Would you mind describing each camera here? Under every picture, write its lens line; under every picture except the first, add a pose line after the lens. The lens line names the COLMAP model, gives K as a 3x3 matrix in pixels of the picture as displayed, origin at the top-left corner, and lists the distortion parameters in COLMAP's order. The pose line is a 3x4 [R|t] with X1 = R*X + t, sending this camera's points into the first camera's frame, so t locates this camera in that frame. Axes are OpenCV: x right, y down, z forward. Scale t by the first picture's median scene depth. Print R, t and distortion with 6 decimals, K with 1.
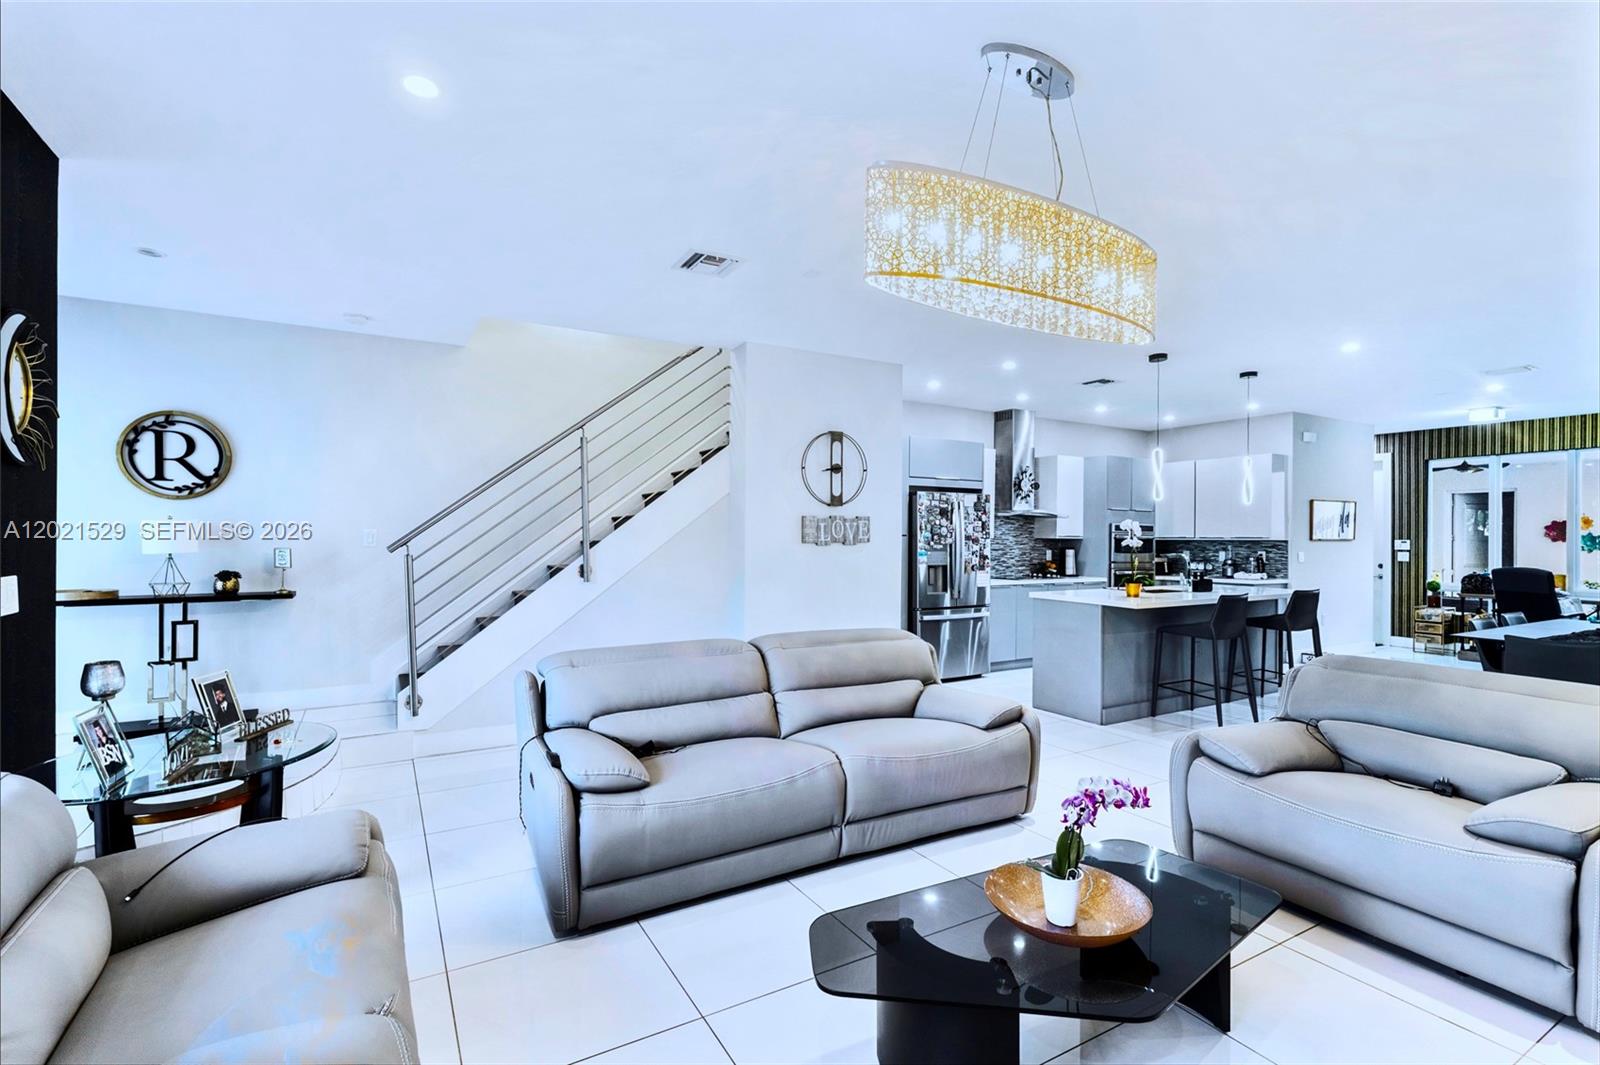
lens RADIAL K [[736.0, 0, 797.0], [0, 736.0, 535.7], [0, 0, 1]] dist [-0.004381, 0.002173]
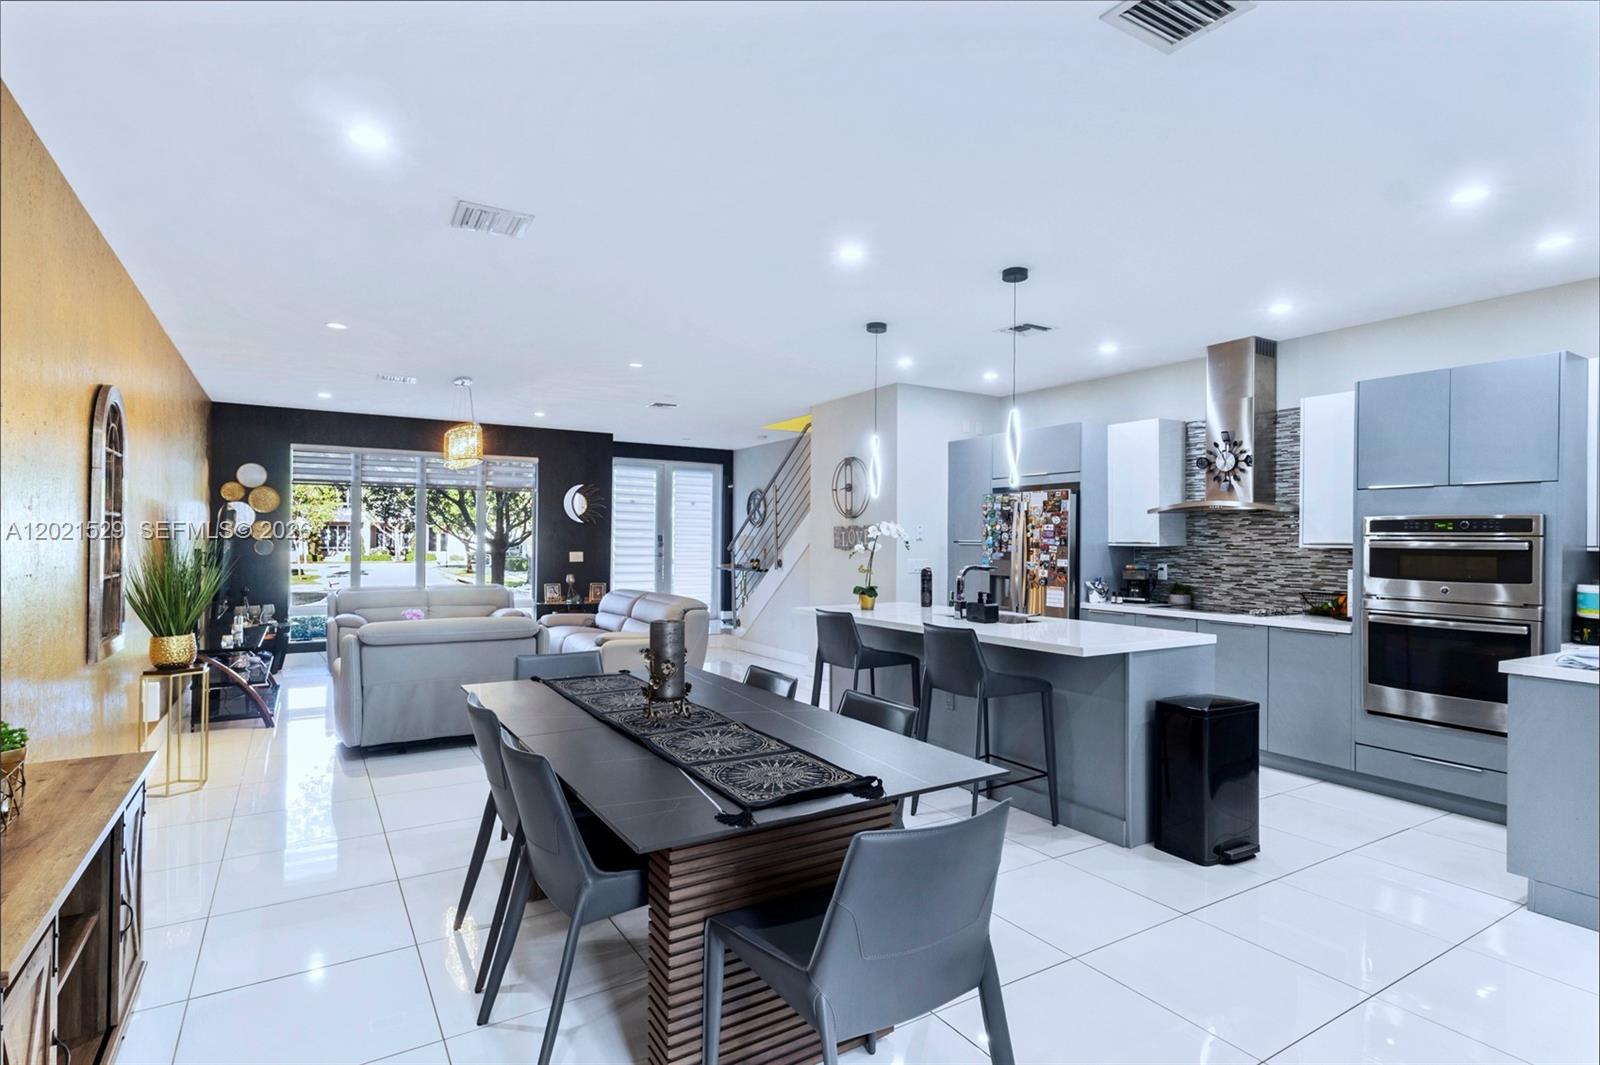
lens RADIAL K [[799.8, 0, 798.9], [0, 799.8, 537.2], [0, 0, 1]] dist [0.011947, -0.000877]
pose [[0.025158, -0.012454, -0.999606, 0.989420], [-0.008418, 0.999884, -0.012670, 0.006946], [0.999648, 0.008733, 0.025050, 0.626484]]
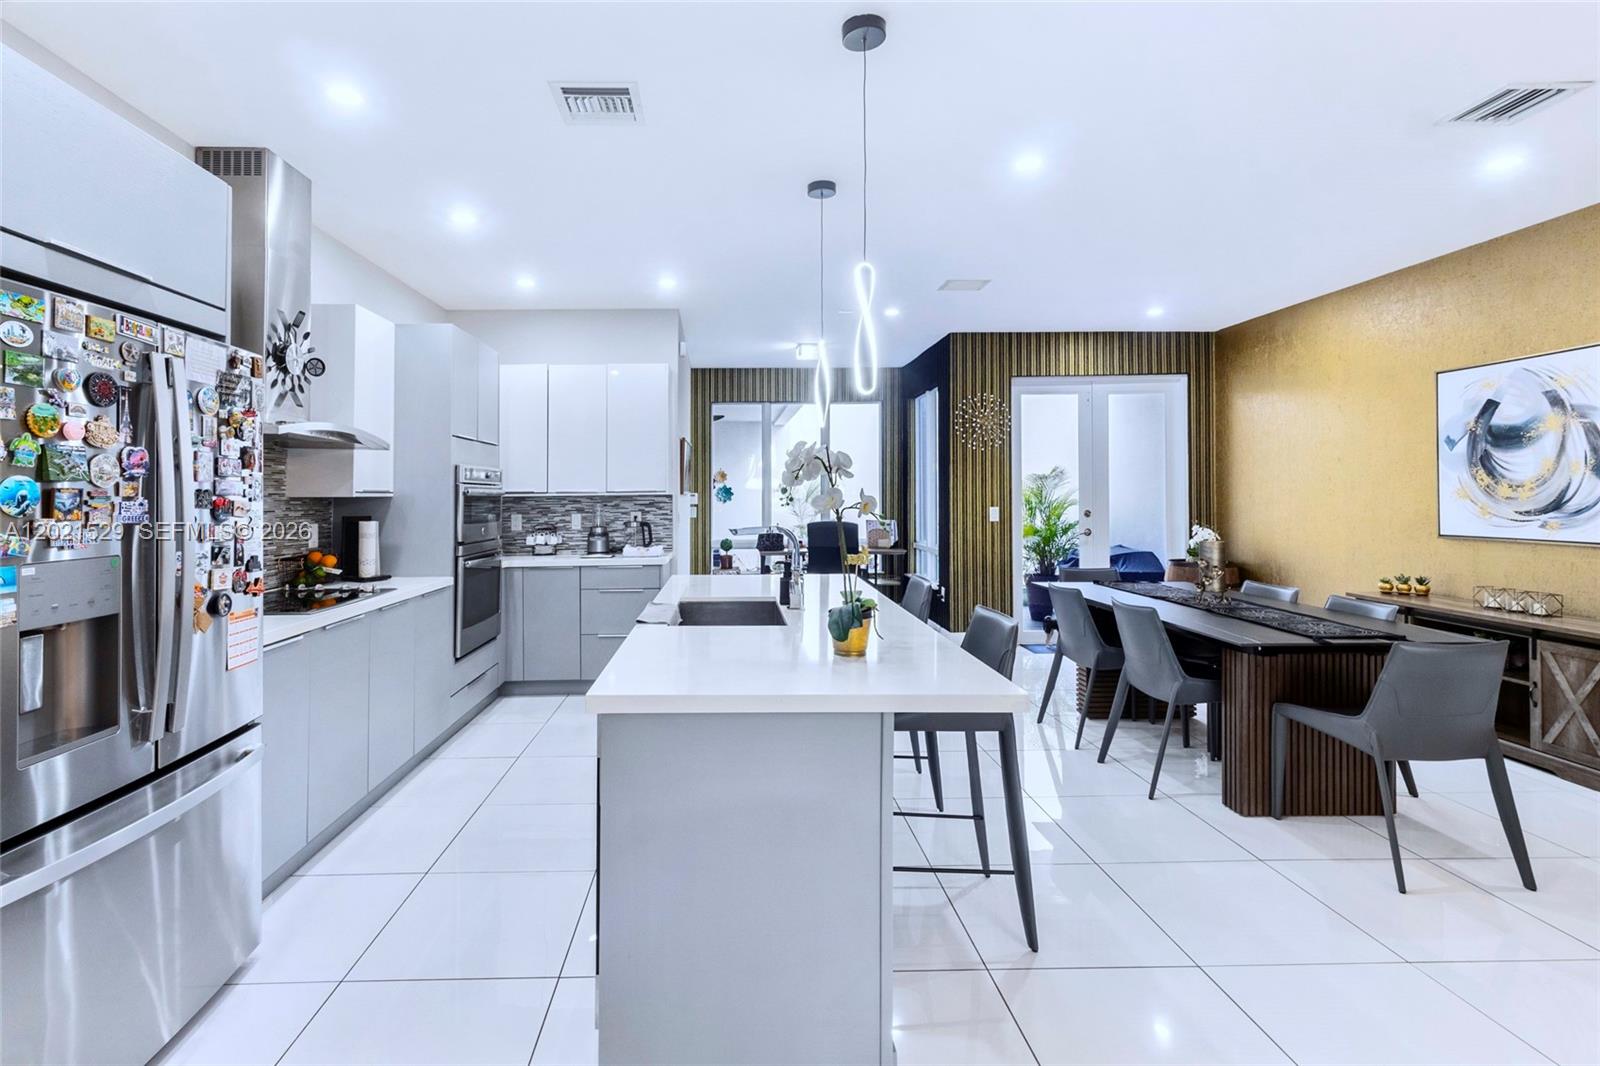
lens RADIAL K [[769.9, 0, 742.8], [0, 769.9, 480.3], [0, 0, 1]] dist [-0.000584, 0.002203]
pose [[0.482825, 0.004716, 0.875704, 0.071467], [0.009593, 0.999897, -0.010674, 0.001160], [-0.875664, 0.013554, 0.482730, 0.604568]]
